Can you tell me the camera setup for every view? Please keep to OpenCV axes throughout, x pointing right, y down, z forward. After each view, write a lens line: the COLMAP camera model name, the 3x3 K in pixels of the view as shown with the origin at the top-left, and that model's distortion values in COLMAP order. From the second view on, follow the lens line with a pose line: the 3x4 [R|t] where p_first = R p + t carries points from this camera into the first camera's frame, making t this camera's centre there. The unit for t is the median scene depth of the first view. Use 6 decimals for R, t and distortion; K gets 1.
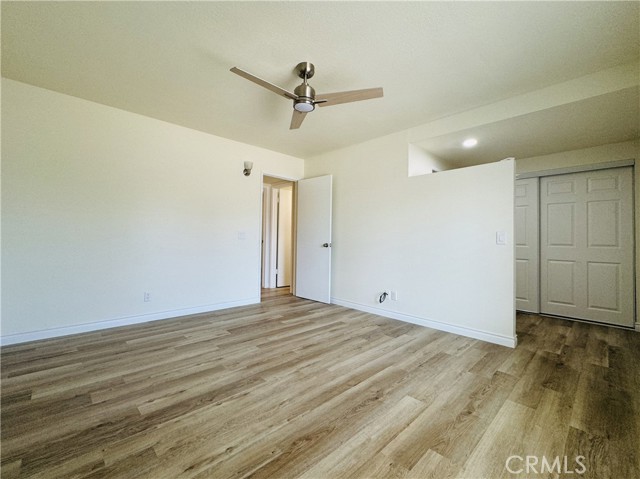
lens RADIAL K [[274.2, 0, 312.8], [0, 274.2, 238.5], [0, 0, 1]] dist [0.002158, -0.000117]
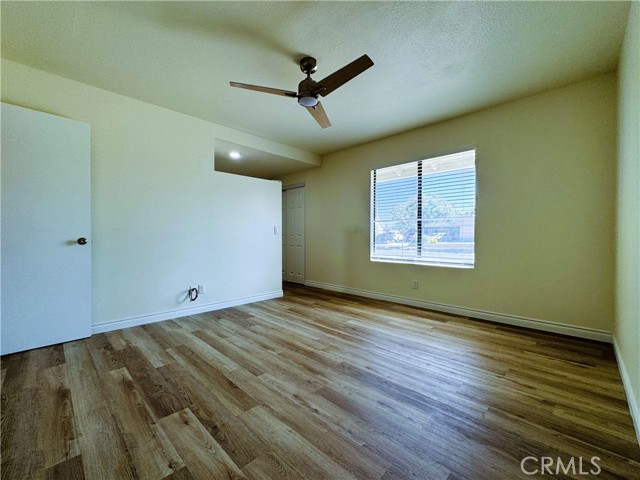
lens RADIAL K [[274.2, 0, 312.8], [0, 274.2, 239.0], [0, 0, 1]] dist [0.002158, -0.000117]
pose [[-0.031409, -0.027059, 0.999140, -0.905301], [-0.003824, 0.999629, 0.026952, 0.005563], [-0.999499, -0.002974, -0.031501, 0.848552]]
